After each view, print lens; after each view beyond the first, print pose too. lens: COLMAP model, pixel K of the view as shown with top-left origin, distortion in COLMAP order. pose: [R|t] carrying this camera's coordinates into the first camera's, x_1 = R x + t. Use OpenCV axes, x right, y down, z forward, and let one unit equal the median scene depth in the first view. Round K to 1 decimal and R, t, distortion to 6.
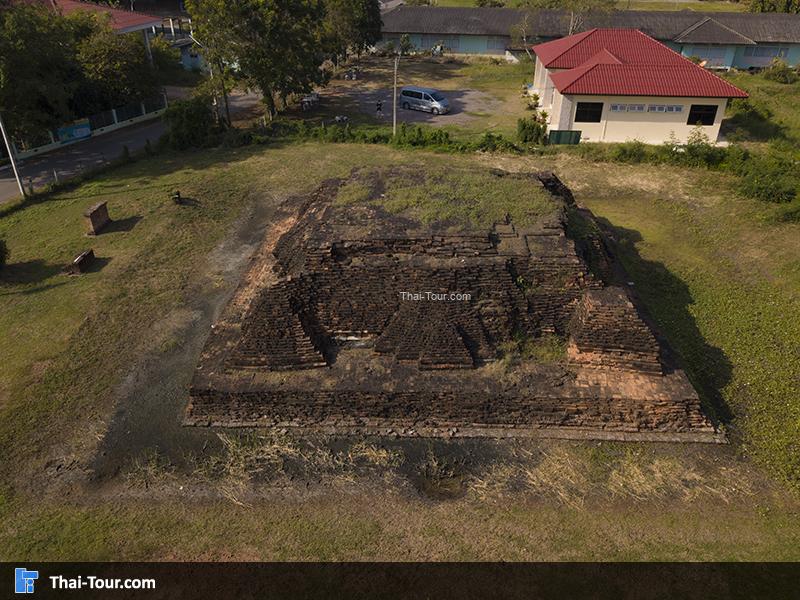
lens RADIAL K [[600.8, 0, 395.6], [0, 600.8, 299.1], [0, 0, 1]] dist [0.065784, -0.030819]
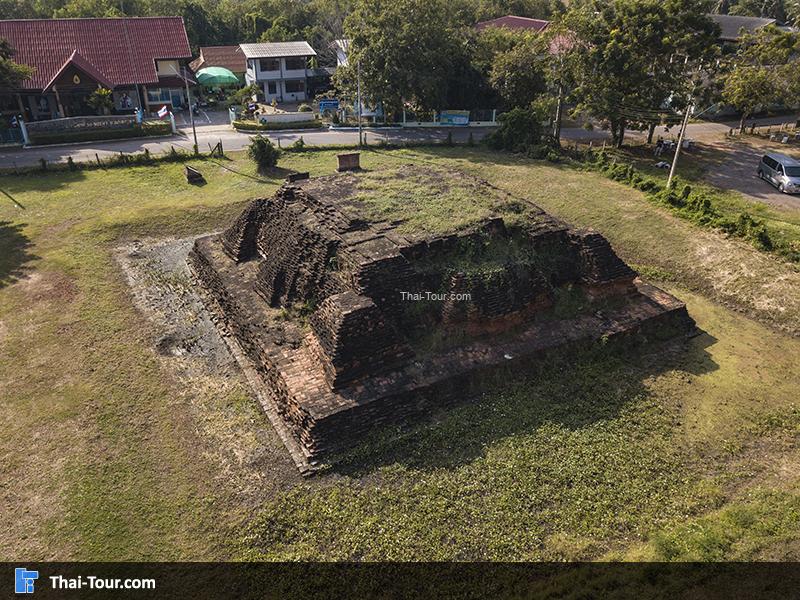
lens RADIAL K [[600.8, 0, 396.8], [0, 600.8, 304.2], [0, 0, 1]] dist [0.065784, -0.030819]
pose [[0.524629, 0.424168, -0.738137, 0.516025], [-0.463357, 0.869634, 0.170402, -0.094605], [0.714188, 0.252623, 0.652777, 0.183473]]
